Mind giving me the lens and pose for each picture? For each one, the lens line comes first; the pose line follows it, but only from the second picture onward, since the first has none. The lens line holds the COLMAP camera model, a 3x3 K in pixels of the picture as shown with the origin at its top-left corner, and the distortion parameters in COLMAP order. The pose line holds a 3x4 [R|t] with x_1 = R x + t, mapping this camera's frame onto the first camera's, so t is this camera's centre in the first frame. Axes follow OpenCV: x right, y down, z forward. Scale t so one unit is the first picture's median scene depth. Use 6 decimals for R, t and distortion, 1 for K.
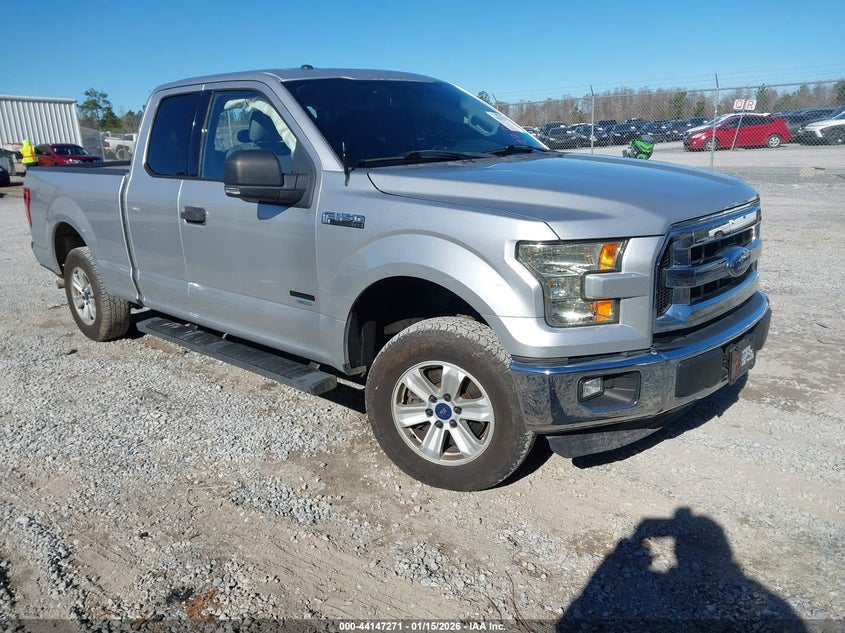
lens RADIAL K [[660.6, 0, 421.5], [0, 660.6, 319.8], [0, 0, 1]] dist [0.004009, -0.013880]
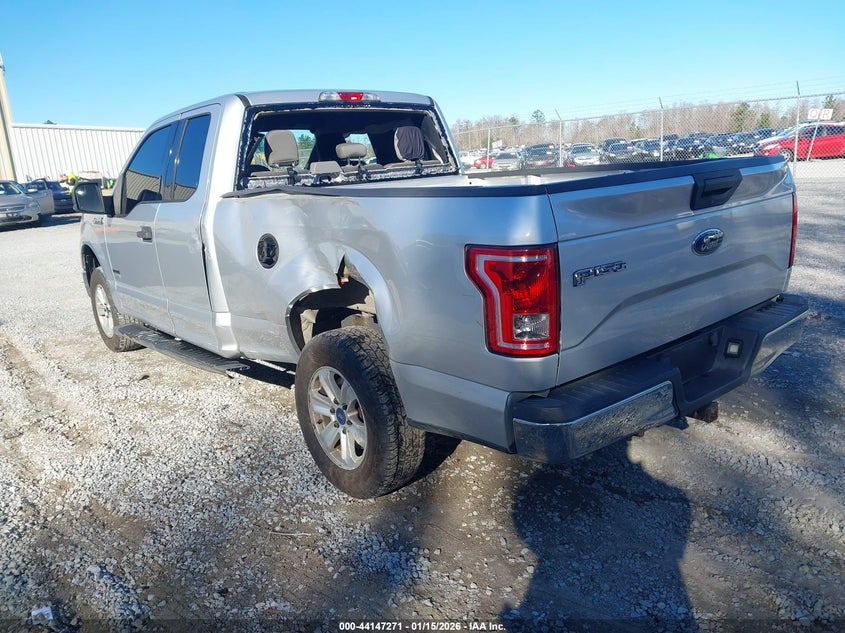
lens RADIAL K [[660.6, 0, 423.6], [0, 660.6, 313.7], [0, 0, 1]] dist [0.004009, -0.013880]
pose [[0.996710, -0.004673, -0.080914, -0.064975], [0.001656, 0.999302, -0.037316, -0.013490], [0.081032, 0.037060, 0.996022, 0.099696]]
